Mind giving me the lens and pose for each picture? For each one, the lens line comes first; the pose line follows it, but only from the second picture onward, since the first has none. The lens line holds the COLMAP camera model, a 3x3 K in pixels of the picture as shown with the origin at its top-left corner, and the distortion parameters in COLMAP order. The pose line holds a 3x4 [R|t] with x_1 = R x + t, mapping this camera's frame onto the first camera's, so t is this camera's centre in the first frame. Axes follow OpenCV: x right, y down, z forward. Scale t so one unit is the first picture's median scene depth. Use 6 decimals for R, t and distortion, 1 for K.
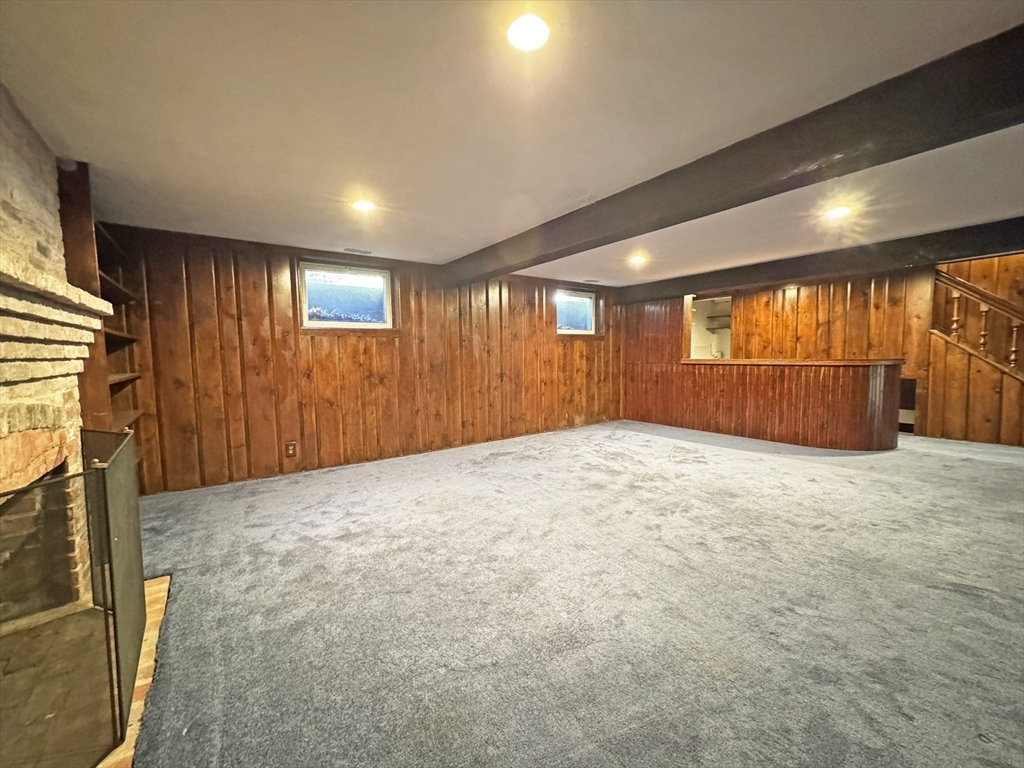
lens RADIAL K [[411.8, 0, 512.0], [0, 411.8, 384.0], [0, 0, 1]] dist [-0.002080, -0.000175]
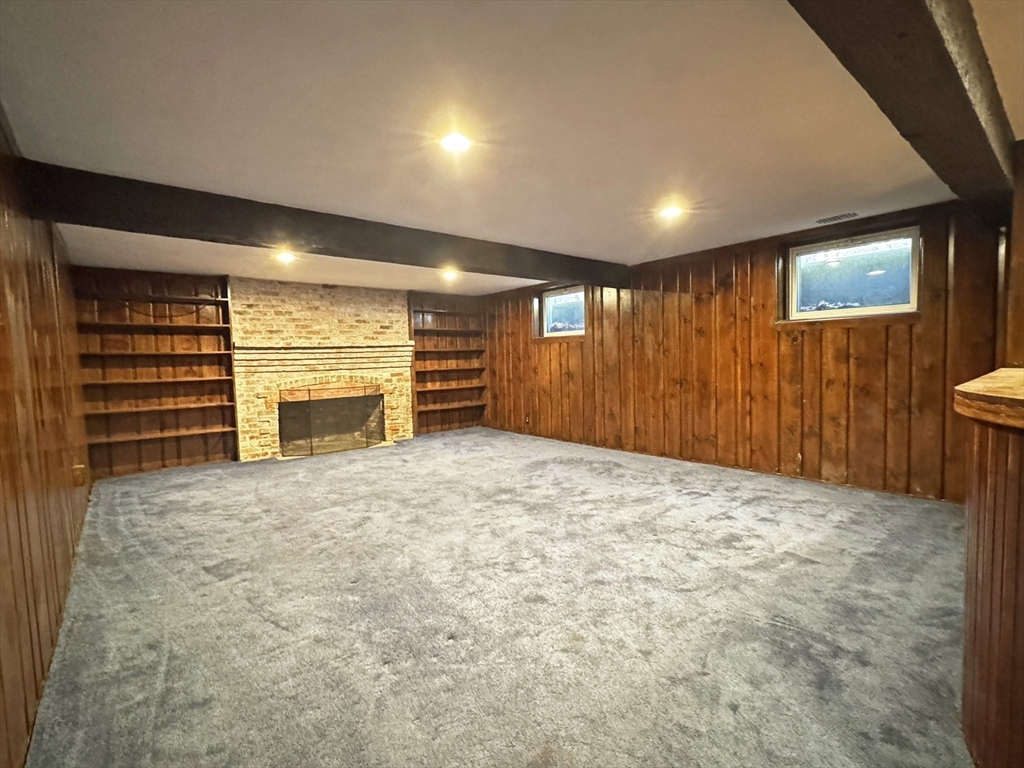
lens RADIAL K [[458.7, 0, 512.0], [0, 458.7, 384.0], [0, 0, 1]] dist [-0.002185, -0.000146]
pose [[0.065846, 0.062590, -0.995865, 0.882746], [-0.051122, 0.996932, 0.059277, -0.053387], [0.996519, 0.047008, 0.068844, 0.626275]]
